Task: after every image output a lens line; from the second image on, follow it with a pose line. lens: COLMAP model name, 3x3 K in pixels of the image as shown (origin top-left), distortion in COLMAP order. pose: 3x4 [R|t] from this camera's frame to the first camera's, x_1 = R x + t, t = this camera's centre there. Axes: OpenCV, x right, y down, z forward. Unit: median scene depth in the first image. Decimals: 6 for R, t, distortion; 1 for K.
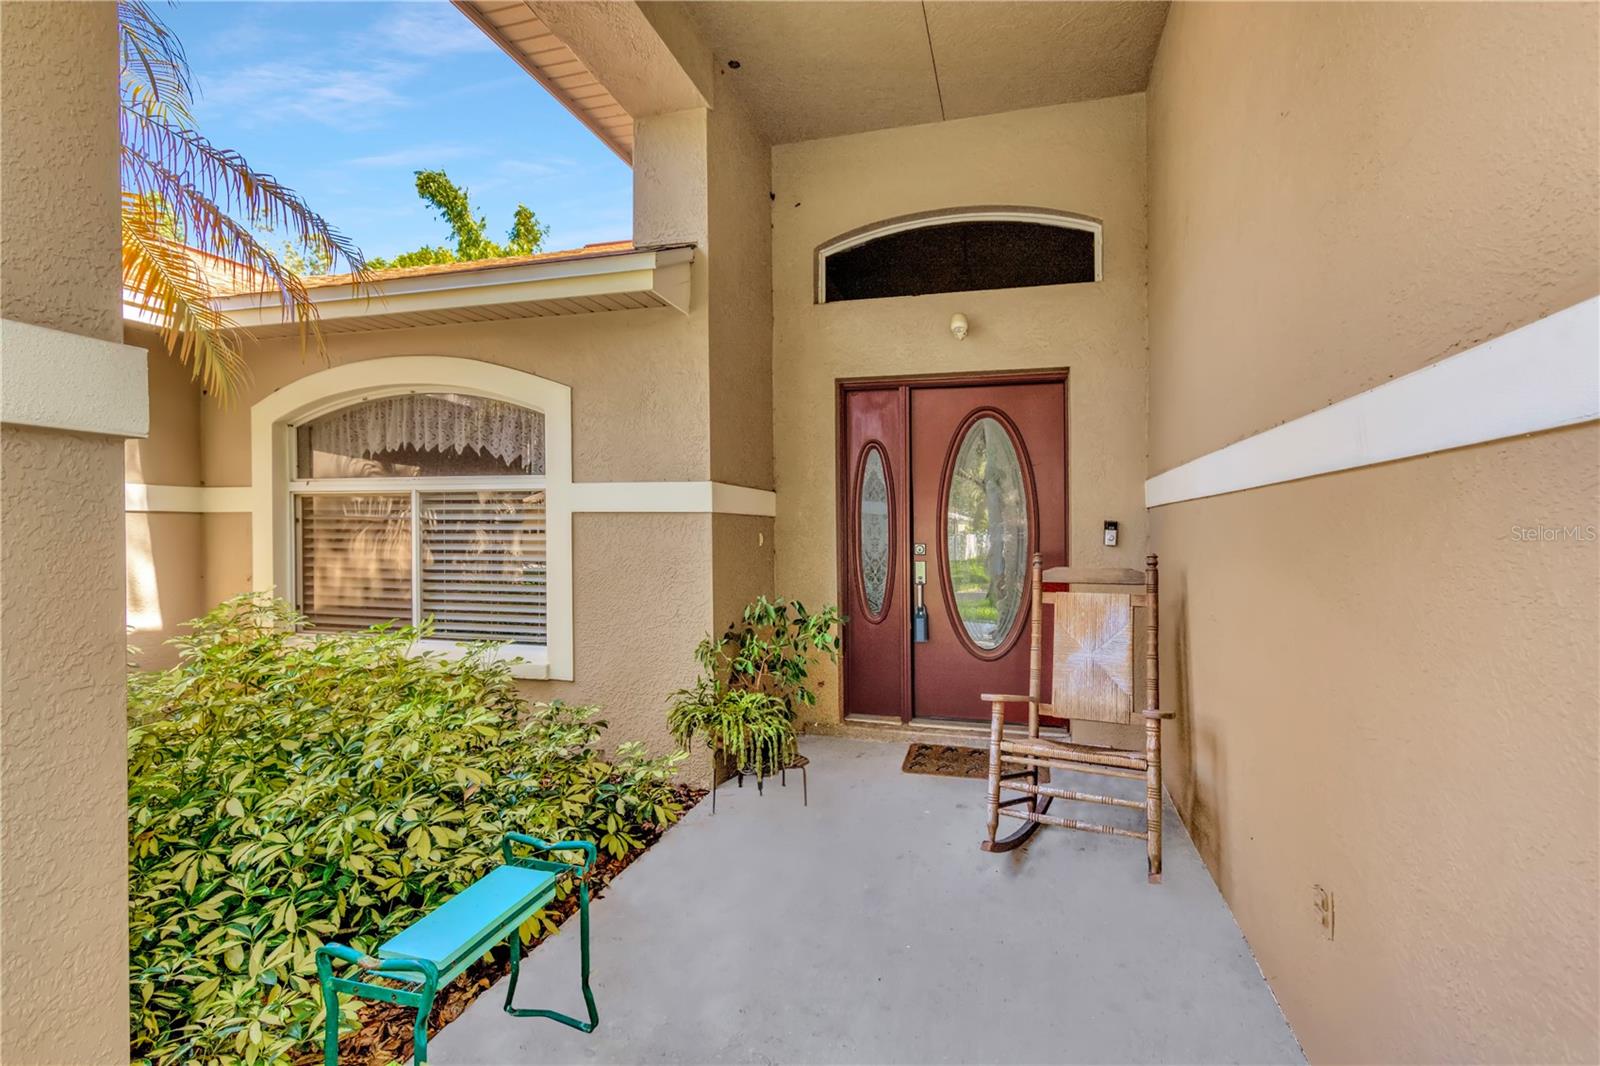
lens RADIAL K [[789.0, 0, 803.1], [0, 789.0, 529.3], [0, 0, 1]] dist [-0.004749, 0.003854]
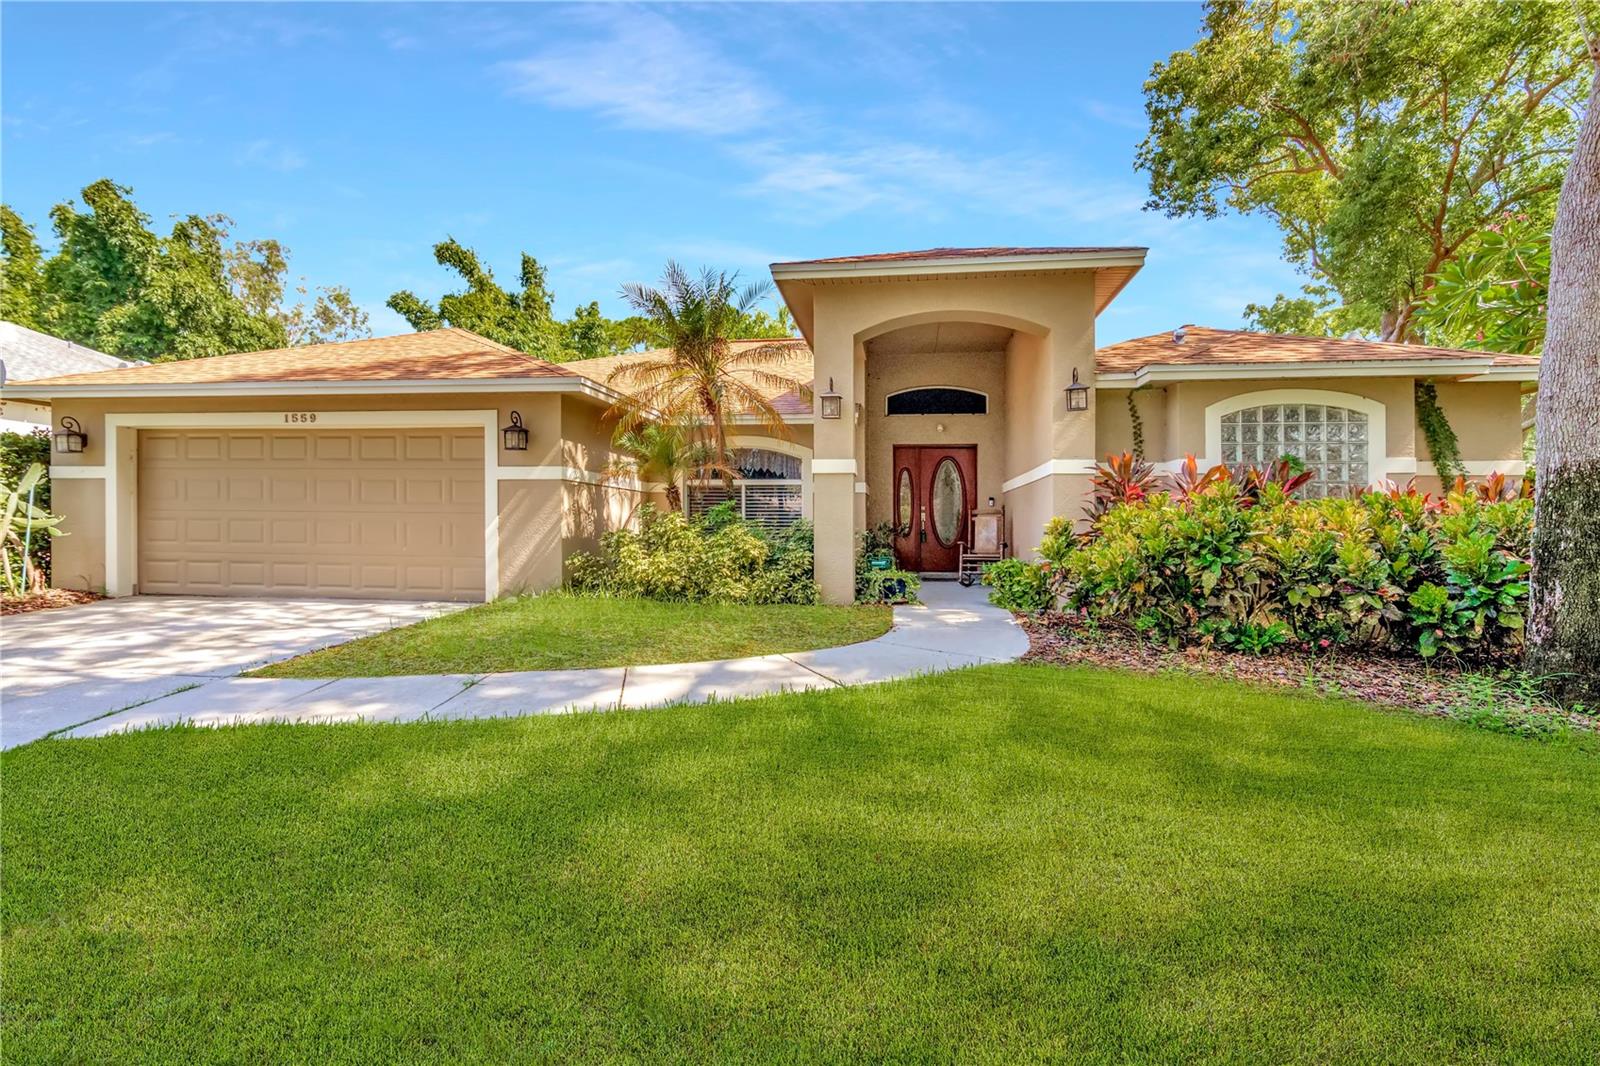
lens RADIAL K [[789.0, 0, 795.4], [0, 789.0, 531.1], [0, 0, 1]] dist [-0.004749, 0.003854]
pose [[0.990627, 0.003101, 0.136561, -0.683682], [-0.001137, 0.999895, -0.014460, 0.149191], [-0.136591, 0.014169, 0.990526, -1.689210]]
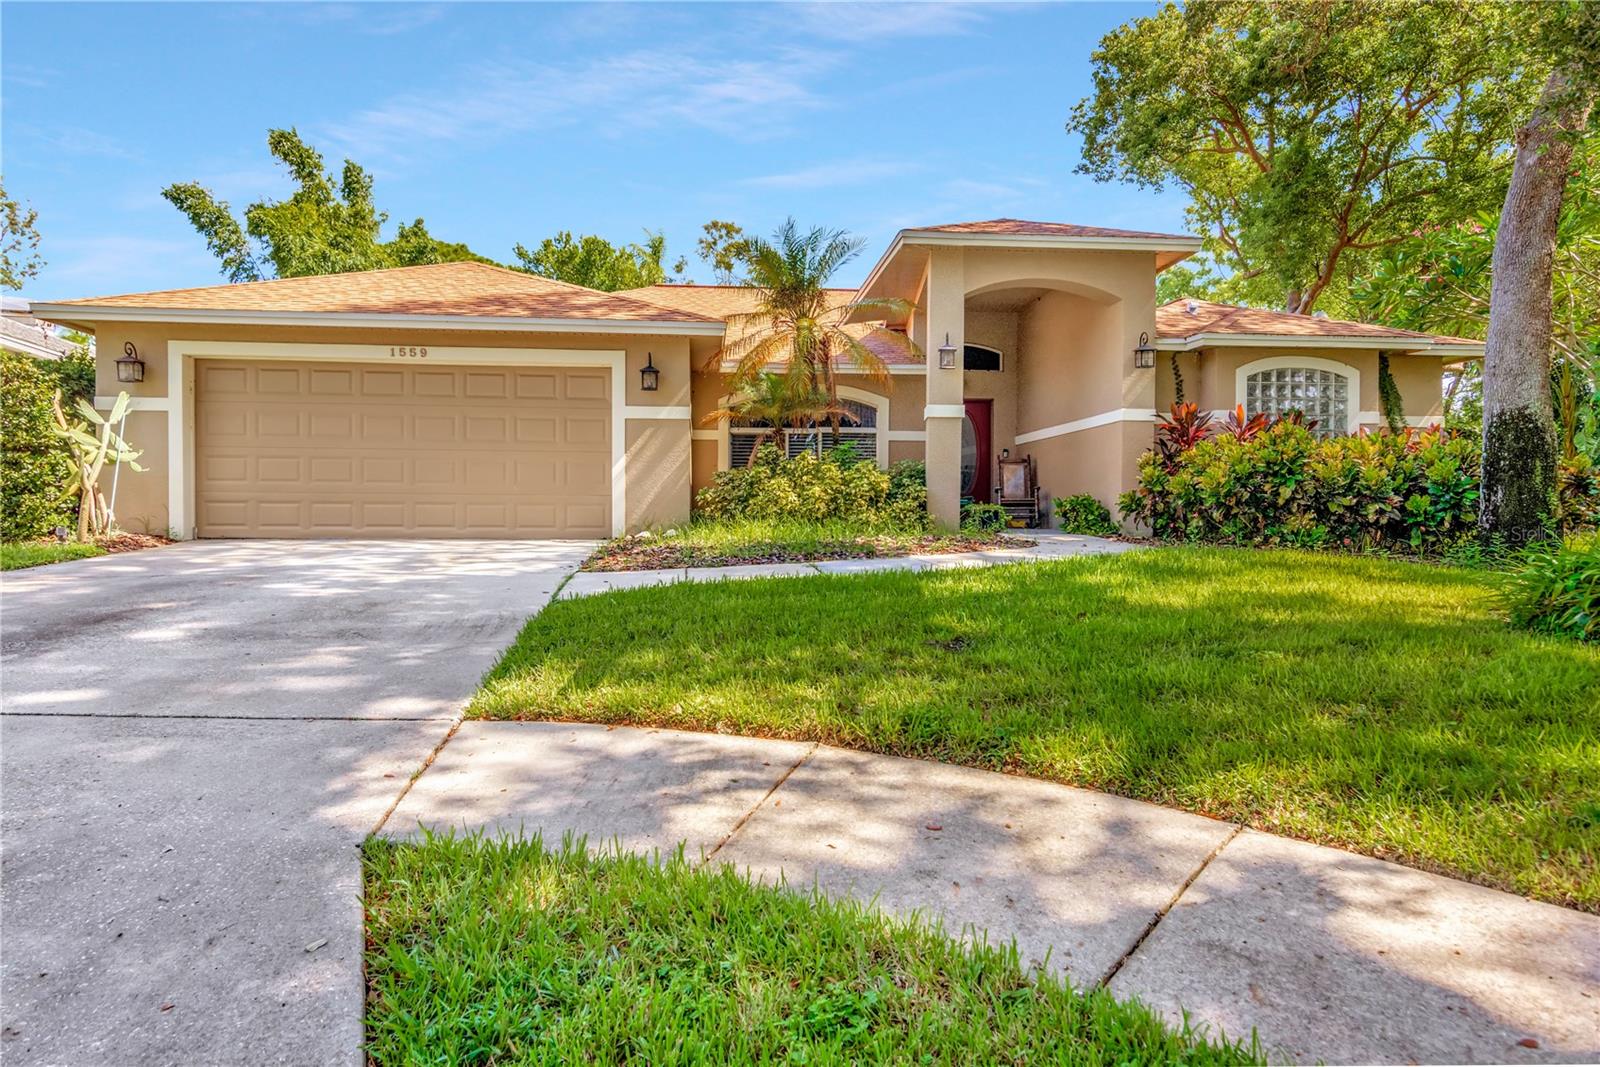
lens RADIAL K [[975.9, 0, 799.5], [0, 975.9, 538.3], [0, 0, 1]] dist [0.001890, -0.004114]
pose [[0.929245, -0.010418, 0.369317, -1.703672], [0.008811, 0.999943, 0.006039, 0.295416], [-0.369358, -0.002357, 0.929284, -2.161207]]
